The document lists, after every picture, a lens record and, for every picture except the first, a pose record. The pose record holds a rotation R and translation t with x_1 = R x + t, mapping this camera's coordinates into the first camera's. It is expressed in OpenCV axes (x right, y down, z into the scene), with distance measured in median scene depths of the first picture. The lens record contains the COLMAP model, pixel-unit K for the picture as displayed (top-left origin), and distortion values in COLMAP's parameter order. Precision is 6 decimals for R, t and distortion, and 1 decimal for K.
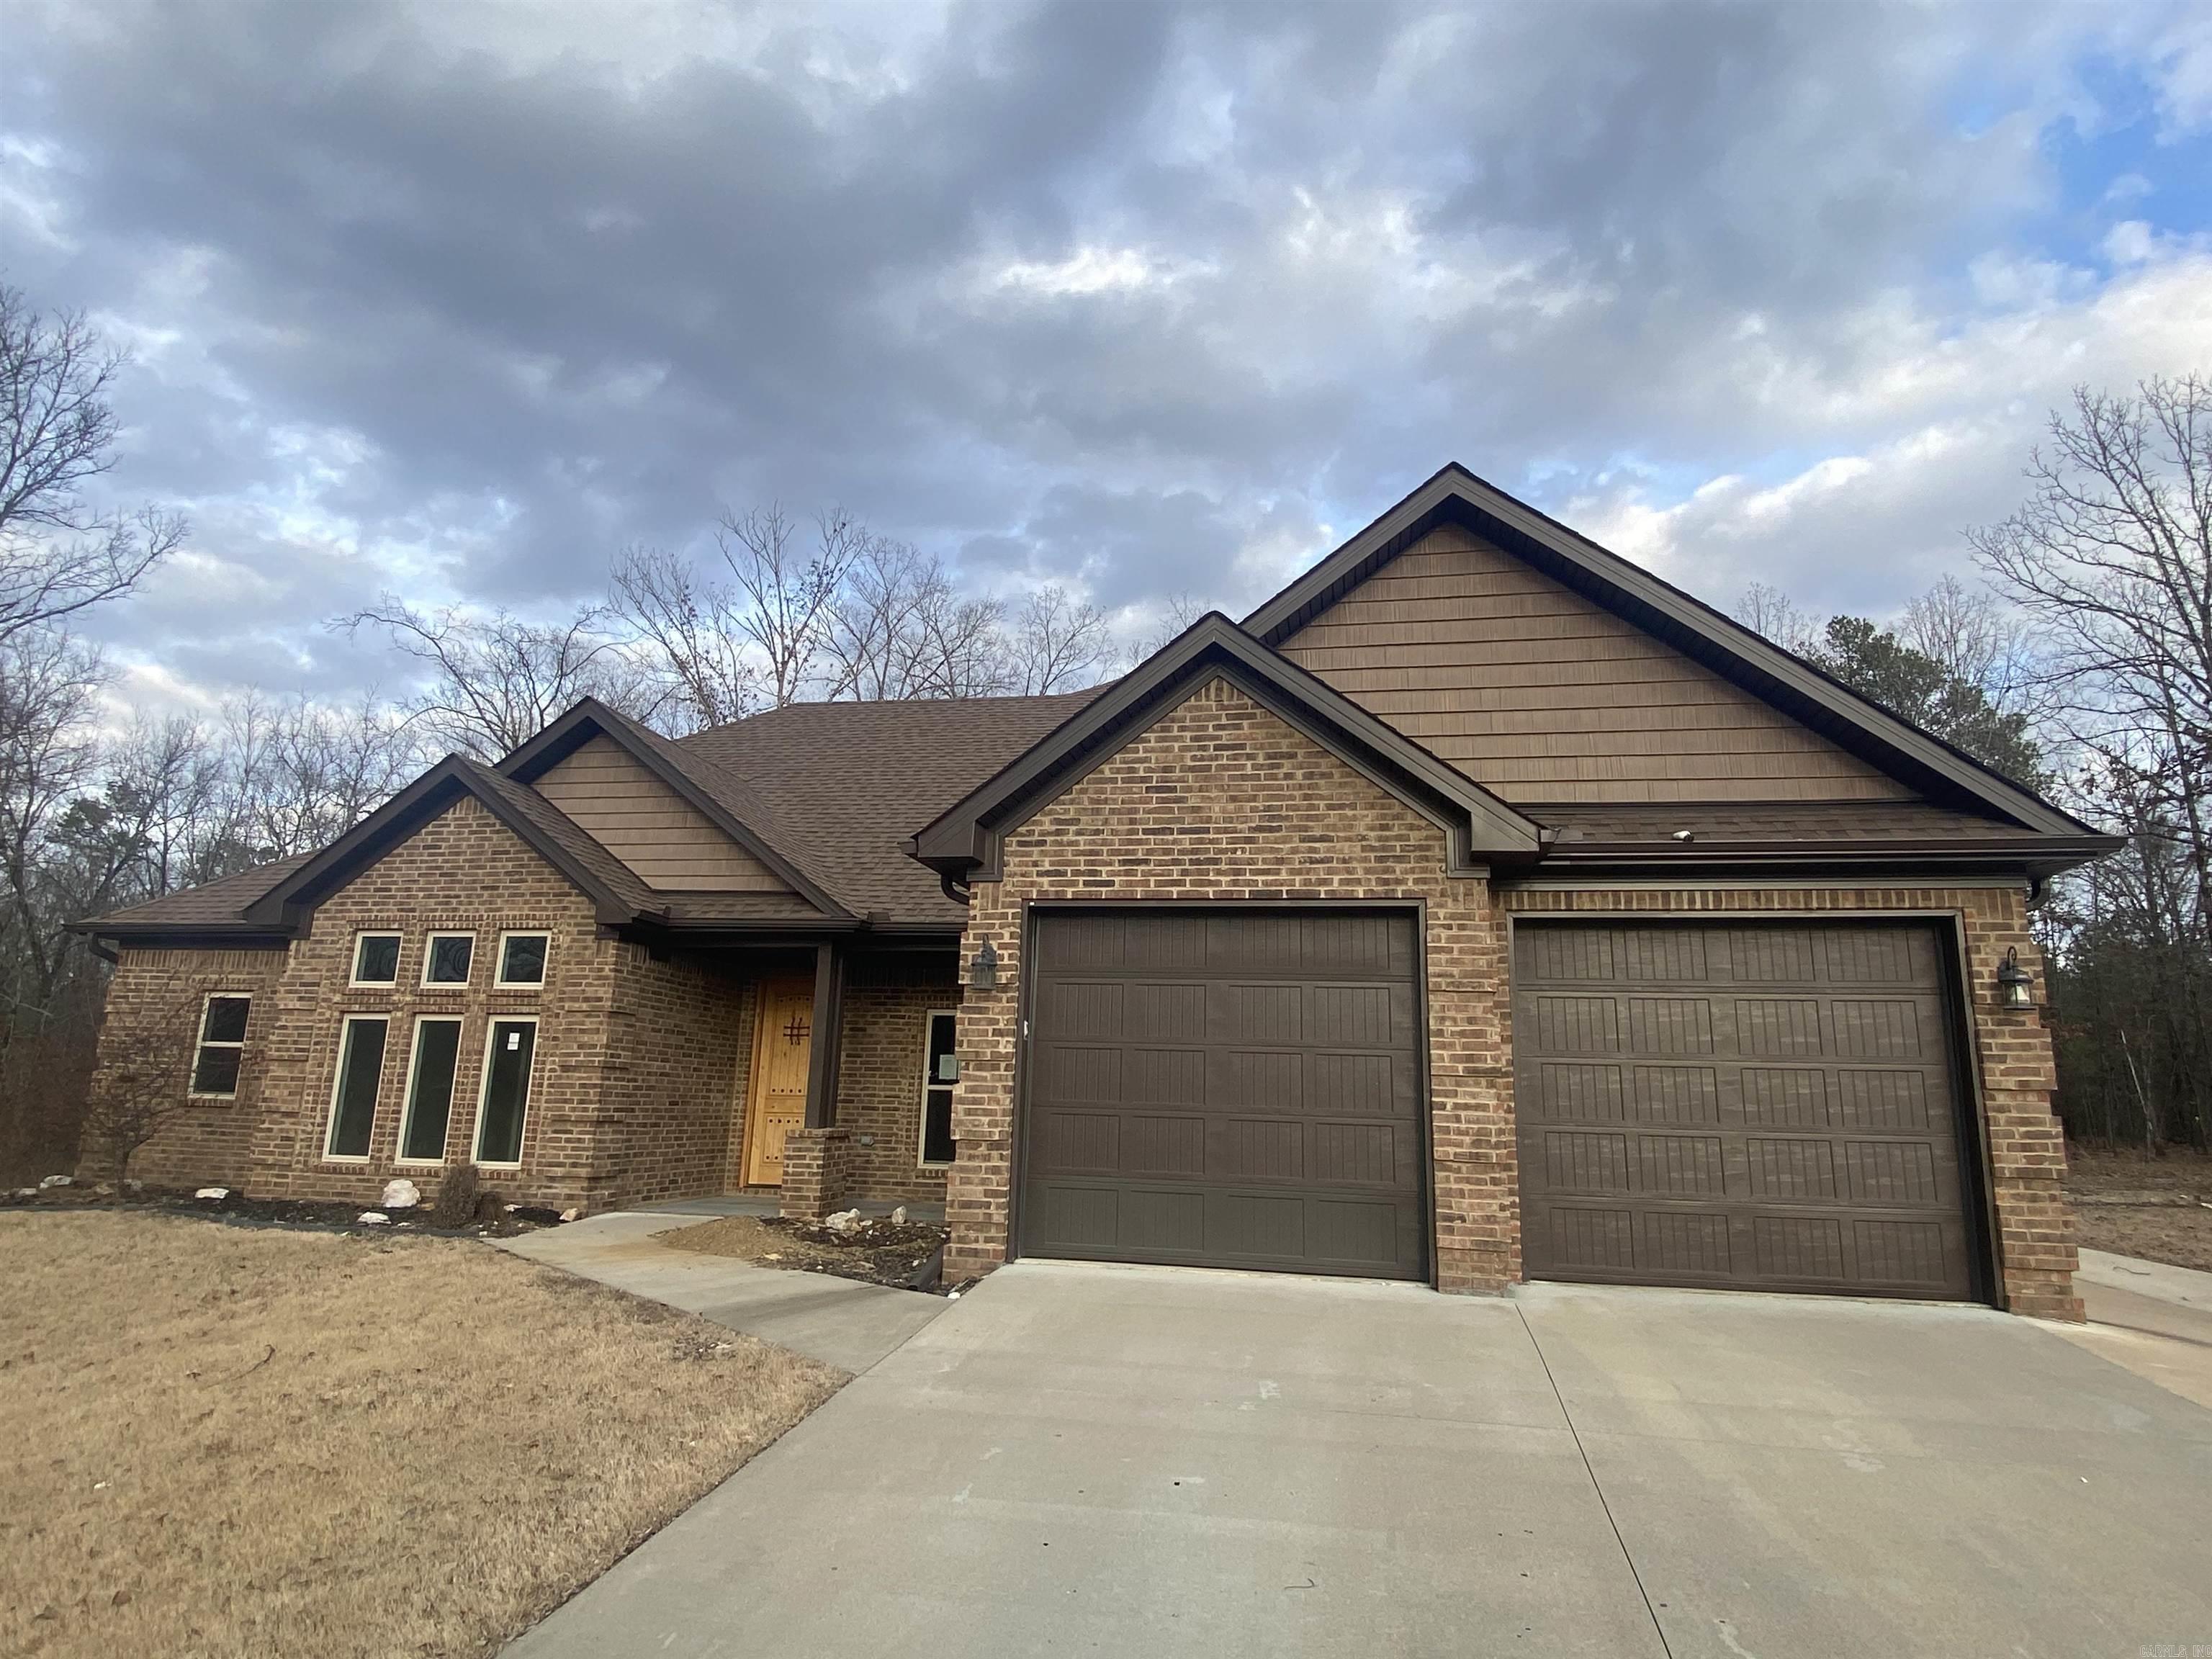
lens RADIAL K [[1286.1, 0, 1097.3], [0, 1286.1, 813.7], [0, 0, 1]] dist [0.084985, -0.101200]
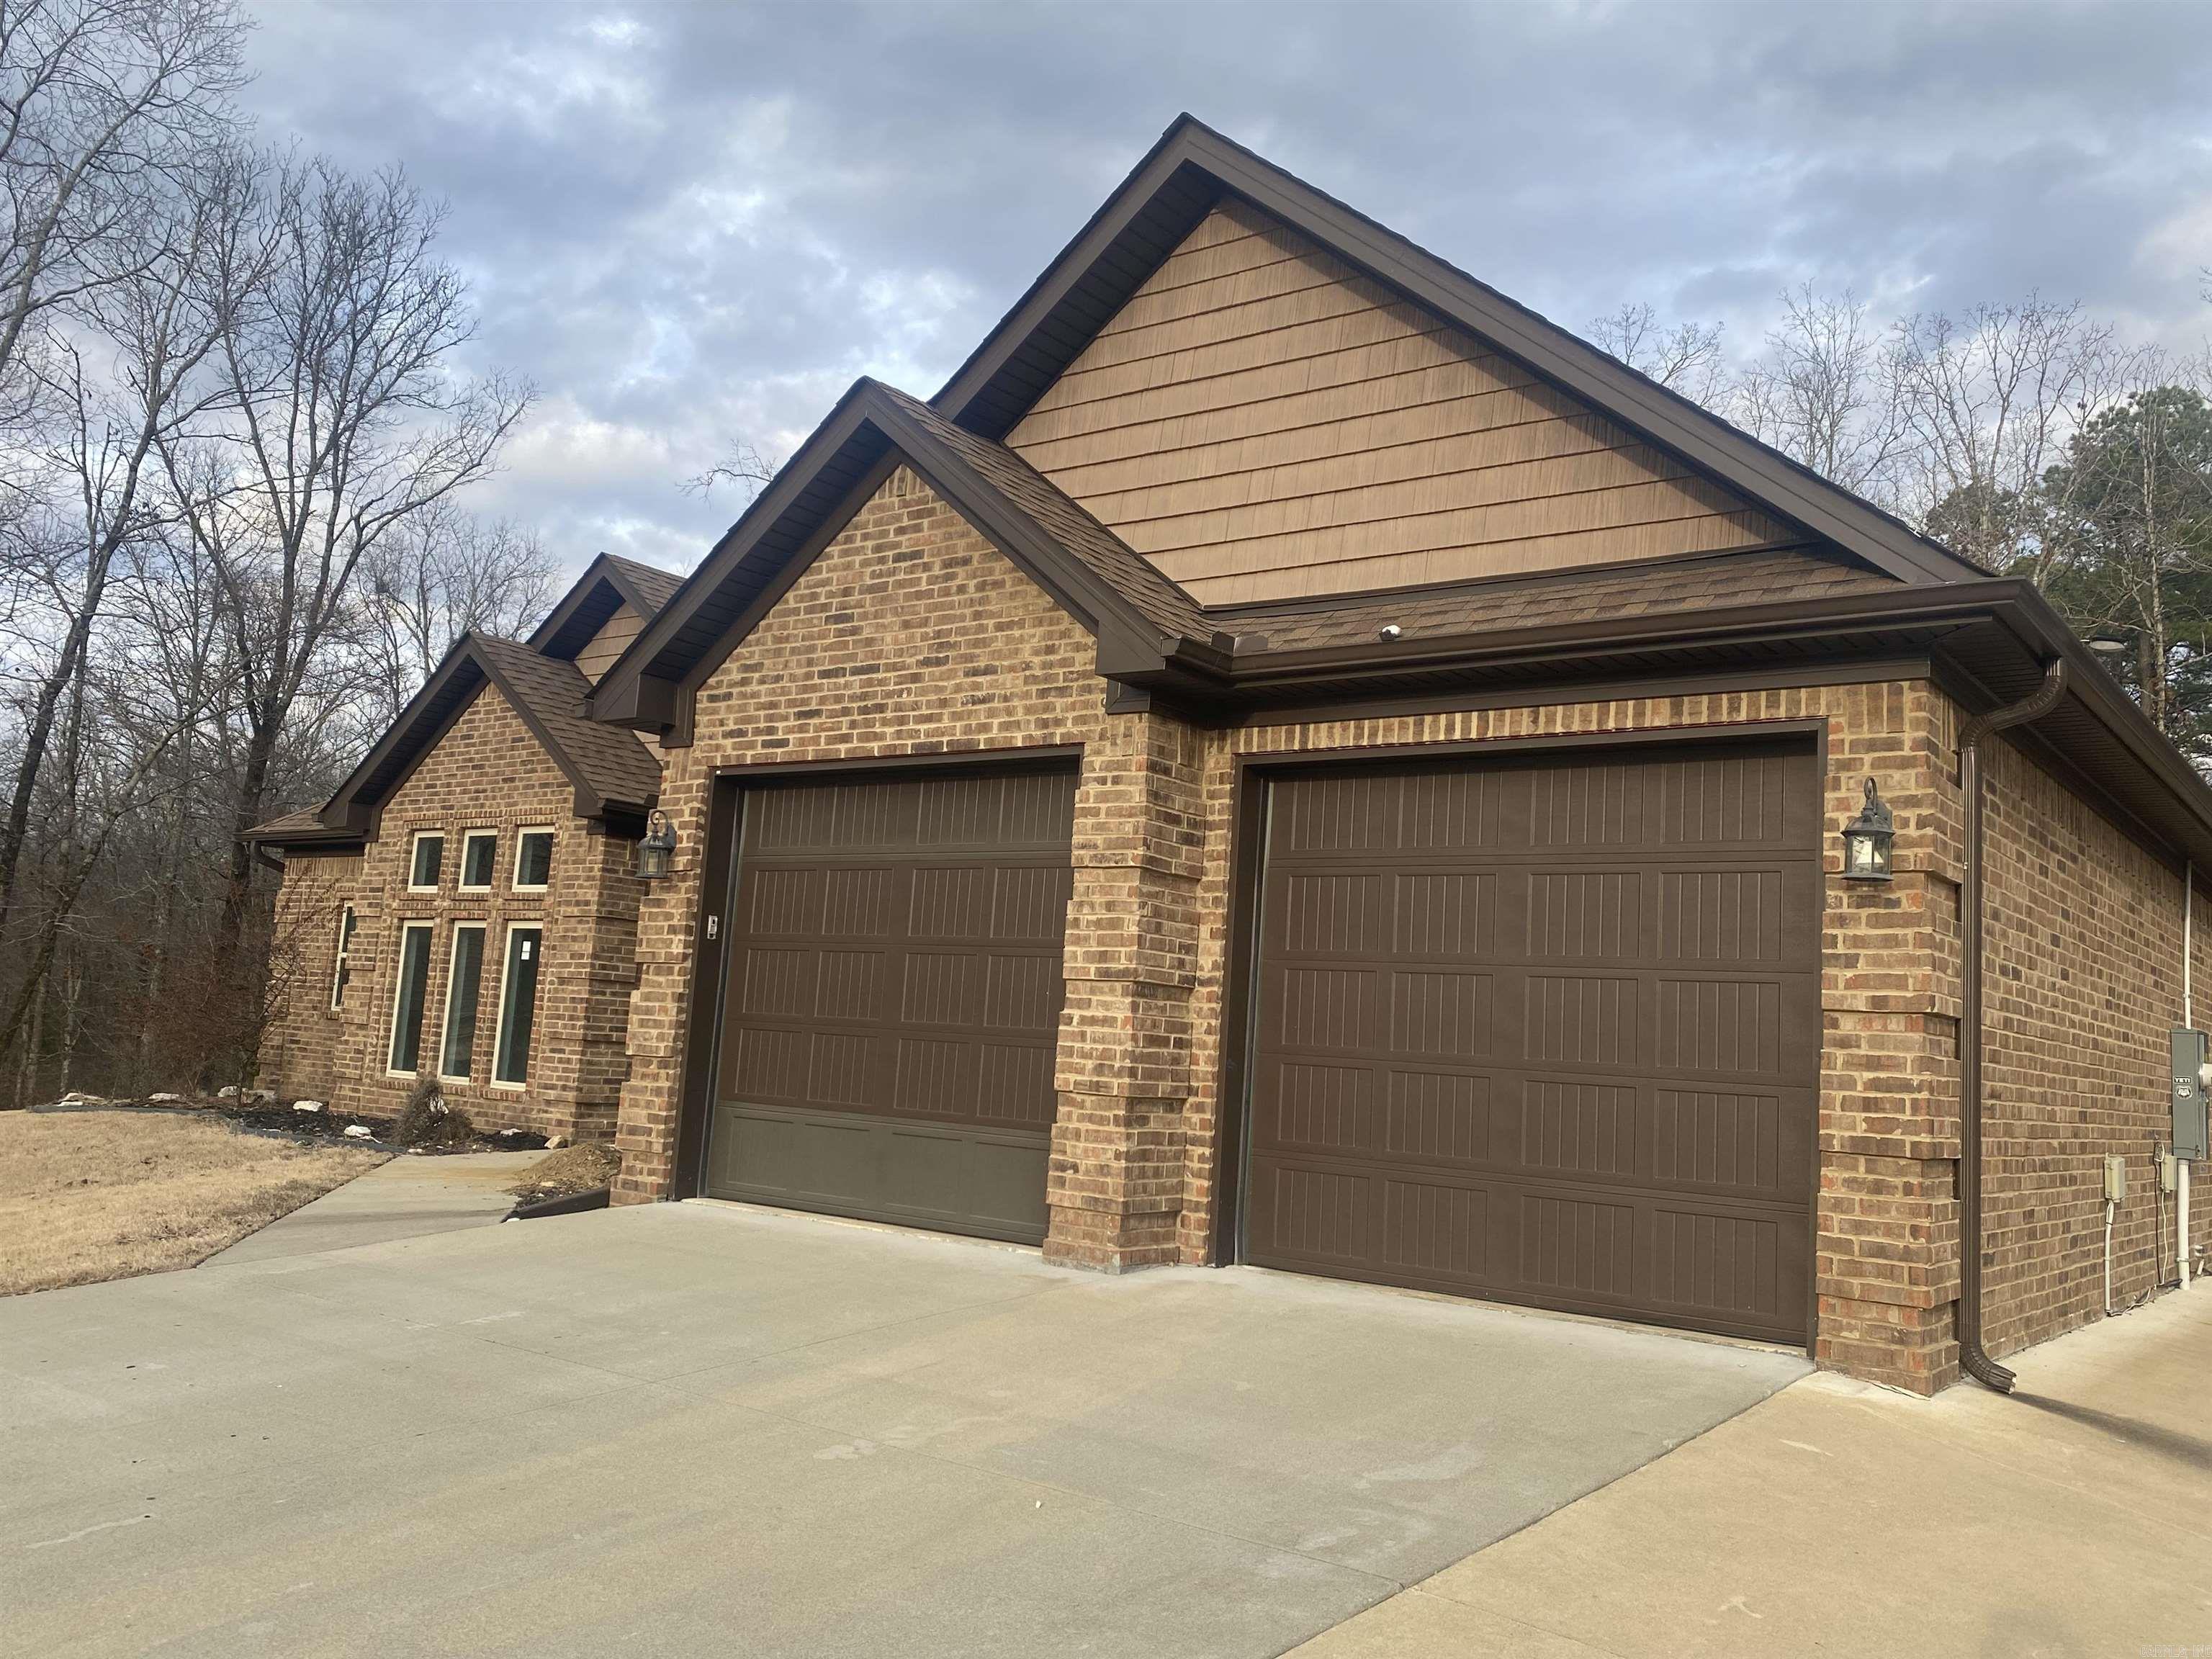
lens RADIAL K [[1811.2, 0, 1136.8], [0, 1811.2, 806.2], [0, 0, 1]] dist [0.189680, -0.482232]
pose [[0.901751, -0.030250, -0.431196, 0.685995], [0.061923, 0.996300, 0.059604, 0.039520], [0.427797, -0.080449, 0.900287, 0.079691]]
